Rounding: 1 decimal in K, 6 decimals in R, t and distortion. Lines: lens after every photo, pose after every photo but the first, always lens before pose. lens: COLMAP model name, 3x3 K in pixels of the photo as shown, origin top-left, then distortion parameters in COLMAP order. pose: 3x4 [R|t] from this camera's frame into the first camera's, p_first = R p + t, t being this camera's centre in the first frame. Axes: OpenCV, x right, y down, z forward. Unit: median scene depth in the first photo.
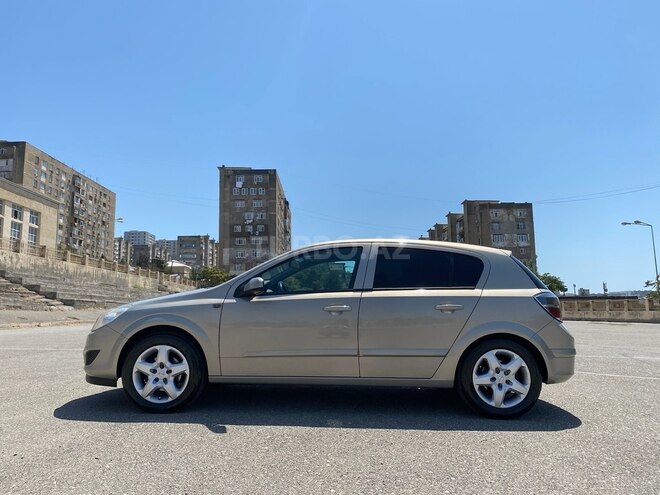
lens RADIAL K [[495.9, 0, 345.8], [0, 495.9, 253.8], [0, 0, 1]] dist [0.005210, 0.003103]
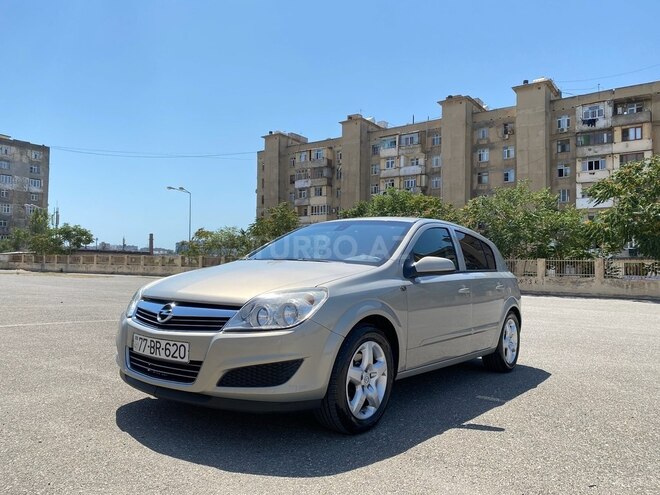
lens RADIAL K [[495.9, 0, 304.4], [0, 495.9, 257.1], [0, 0, 1]] dist [0.005210, 0.003103]
pose [[0.620530, 0.035281, 0.783389, -1.011171], [-0.116855, 0.991994, 0.047887, 0.033828], [-0.775427, -0.121258, 0.619685, 0.623502]]
